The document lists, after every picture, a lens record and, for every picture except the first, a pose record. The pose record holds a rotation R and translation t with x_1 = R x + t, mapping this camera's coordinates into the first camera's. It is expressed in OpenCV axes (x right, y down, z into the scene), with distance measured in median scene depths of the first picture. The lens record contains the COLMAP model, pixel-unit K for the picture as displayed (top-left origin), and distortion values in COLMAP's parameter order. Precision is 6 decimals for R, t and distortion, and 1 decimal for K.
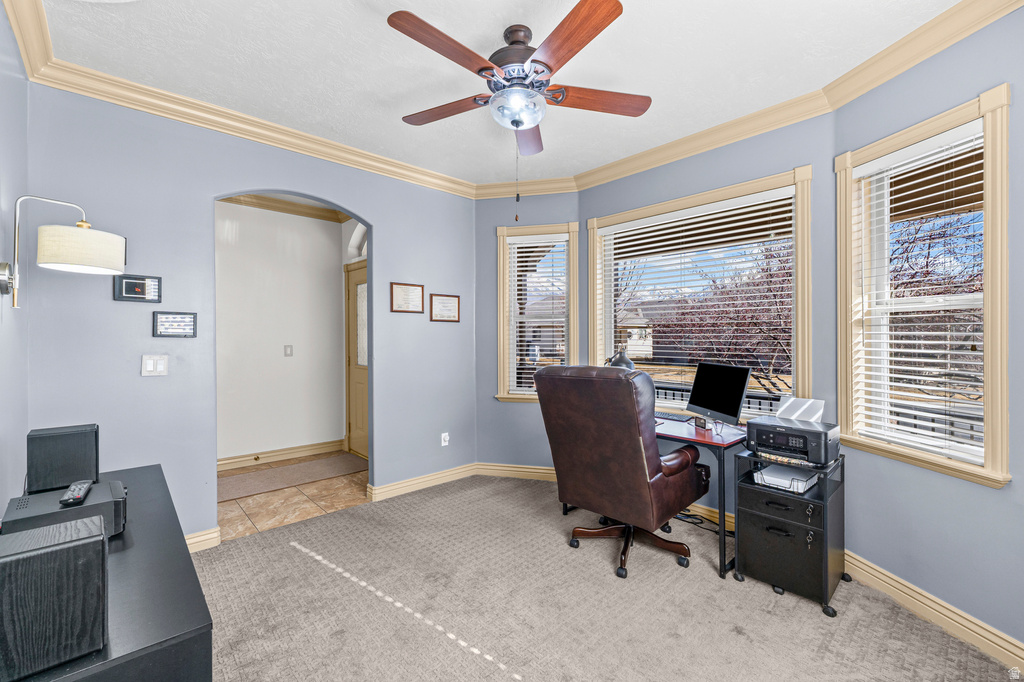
lens RADIAL K [[431.2, 0, 510.2], [0, 431.2, 339.1], [0, 0, 1]] dist [0.003933, 0.000051]
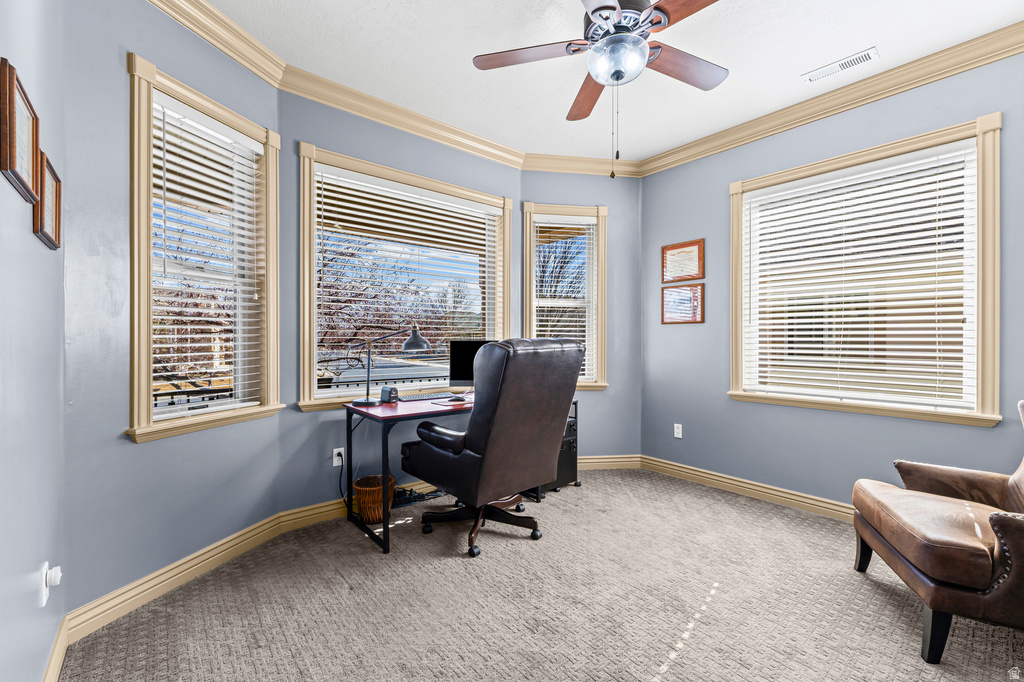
lens RADIAL K [[431.2, 0, 512.0], [0, 431.2, 341.2], [0, 0, 1]] dist [0.003933, 0.000051]
pose [[0.044420, 0.000480, 0.999013, -0.674214], [0.009023, 0.999959, -0.000882, 0.062734], [-0.998972, 0.009053, 0.044414, 0.866039]]
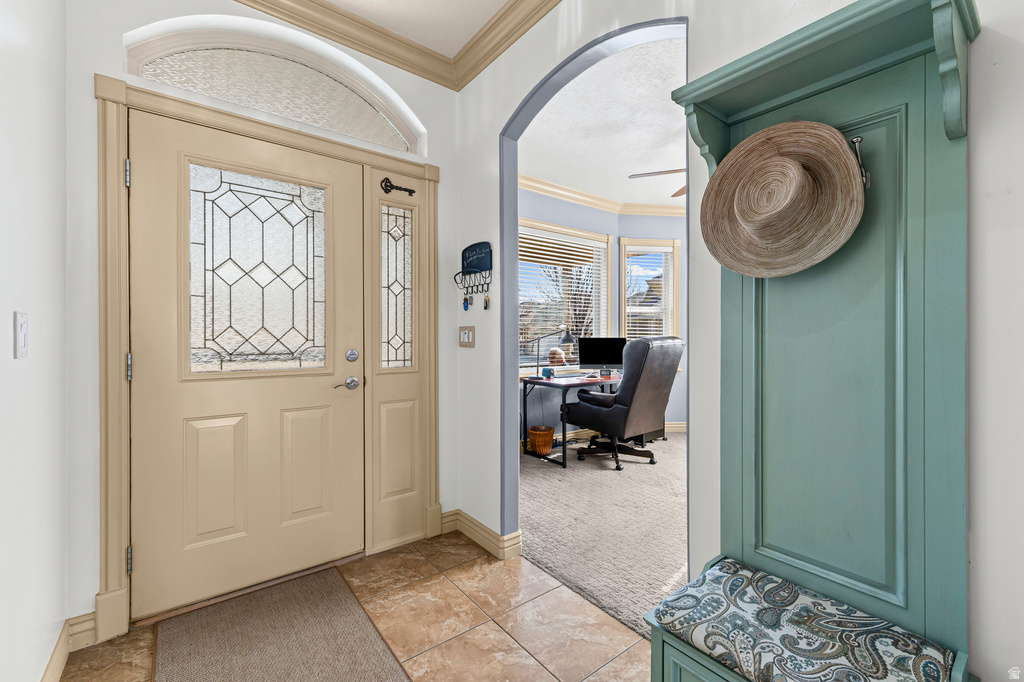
lens RADIAL K [[431.2, 0, 511.8], [0, 431.2, 336.7], [0, 0, 1]] dist [0.003933, 0.000051]
pose [[0.083314, 0.003050, 0.996519, -1.217918], [0.003723, 0.999987, -0.003372, 0.059784], [-0.996516, 0.003991, 0.083302, 1.198748]]
